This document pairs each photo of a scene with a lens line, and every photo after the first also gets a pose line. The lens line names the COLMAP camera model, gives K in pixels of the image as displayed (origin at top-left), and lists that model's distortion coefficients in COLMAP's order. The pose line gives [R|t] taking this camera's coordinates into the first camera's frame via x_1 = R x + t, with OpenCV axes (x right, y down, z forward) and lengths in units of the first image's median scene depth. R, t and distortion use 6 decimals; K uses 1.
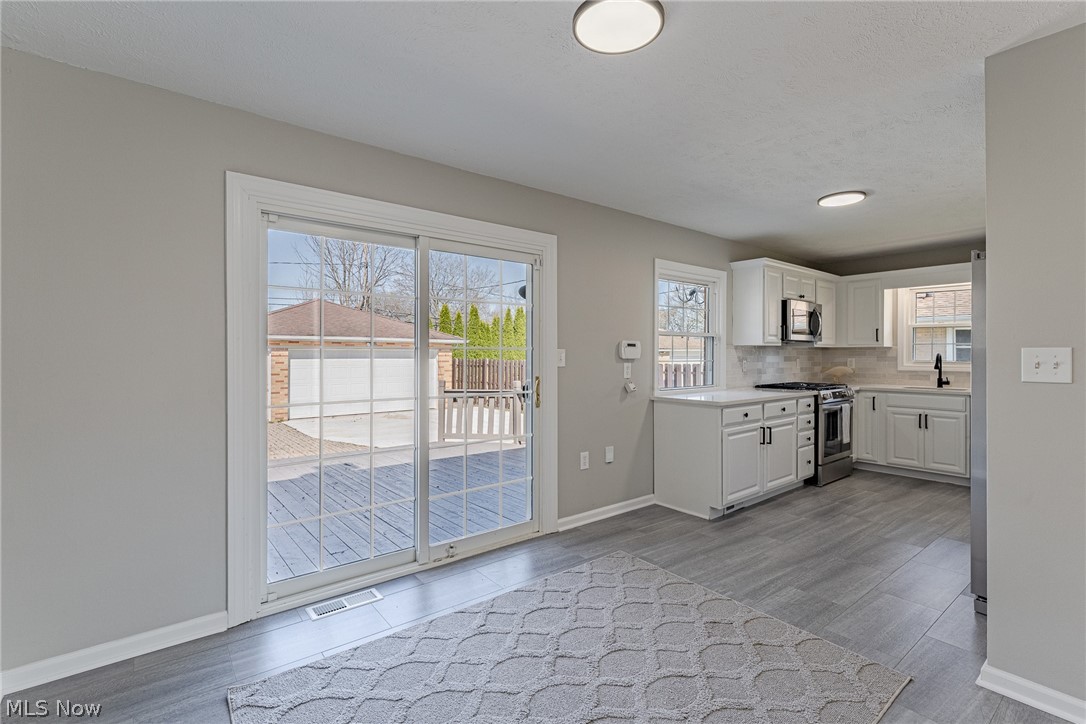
lens RADIAL K [[493.7, 0, 539.0], [0, 493.7, 354.1], [0, 0, 1]] dist [0.001713, -0.000070]
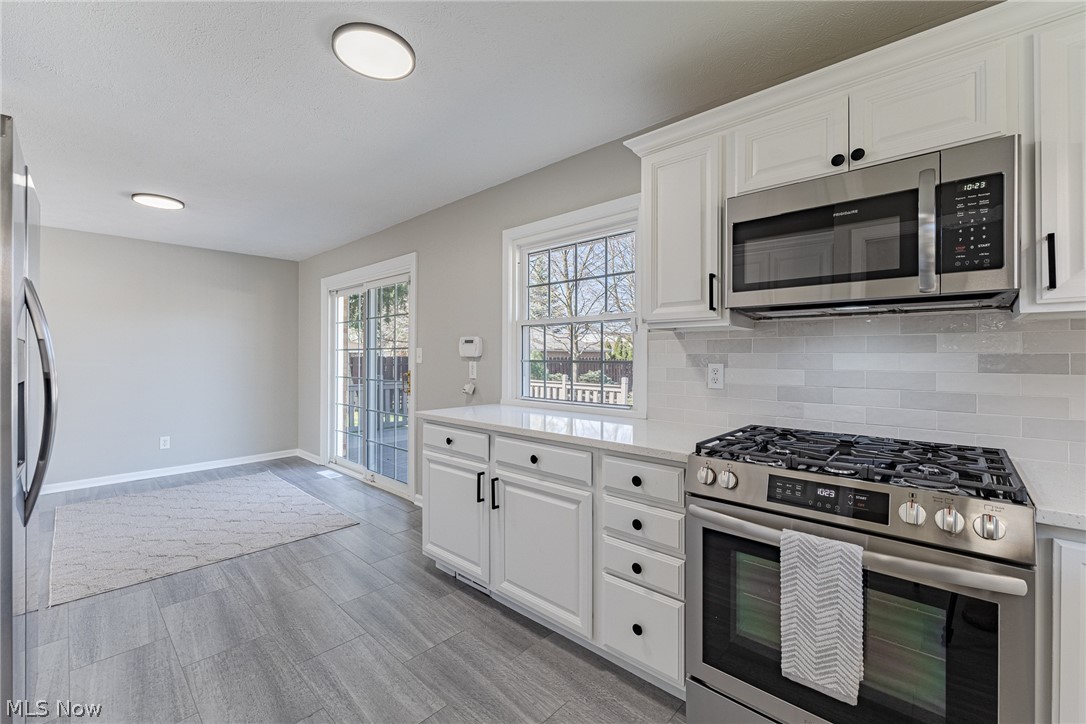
lens RADIAL K [[448.6, 0, 539.8], [0, 448.6, 354.0], [0, 0, 1]] dist [-0.000381, -0.000150]
pose [[0.155531, -0.004490, -0.987821, 1.125974], [-0.001782, 0.999987, -0.004826, 0.009174], [0.987829, 0.002511, 0.155520, 1.114548]]
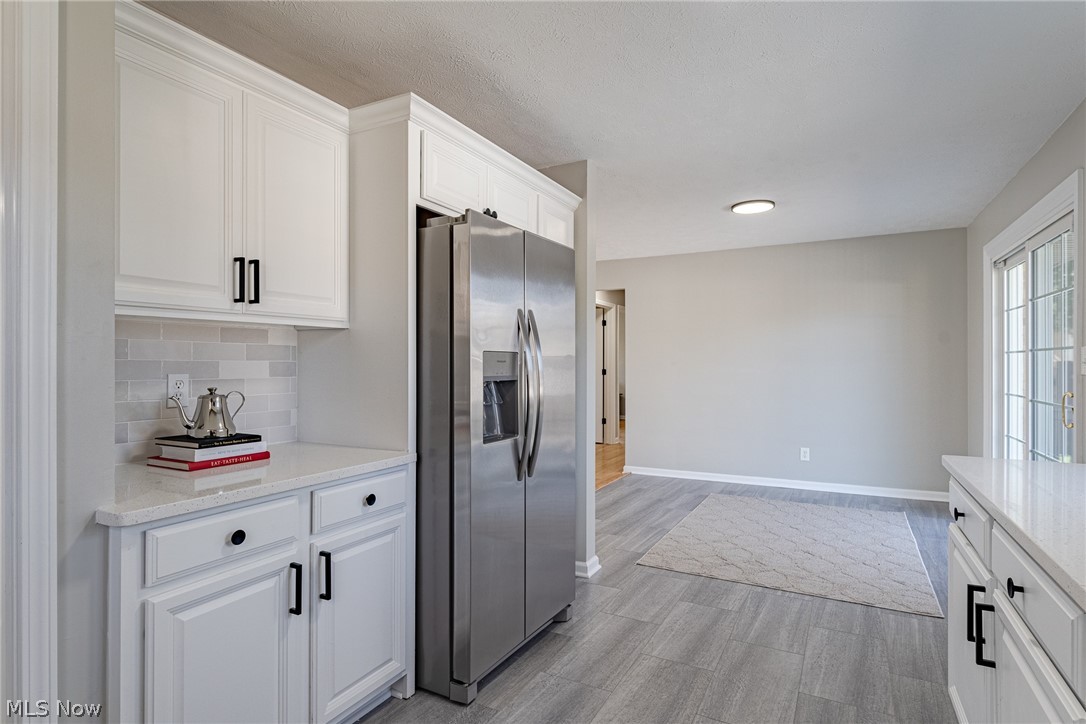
lens RADIAL K [[566.5, 0, 543.0], [0, 566.5, 362.0], [0, 0, 1]] dist [-0.016456, 0.000188]
pose [[-0.914736, -0.000184, -0.404051, 0.946456], [0.000440, 0.999999, -0.001451, 0.011844], [0.404051, -0.001505, -0.914735, 1.365254]]
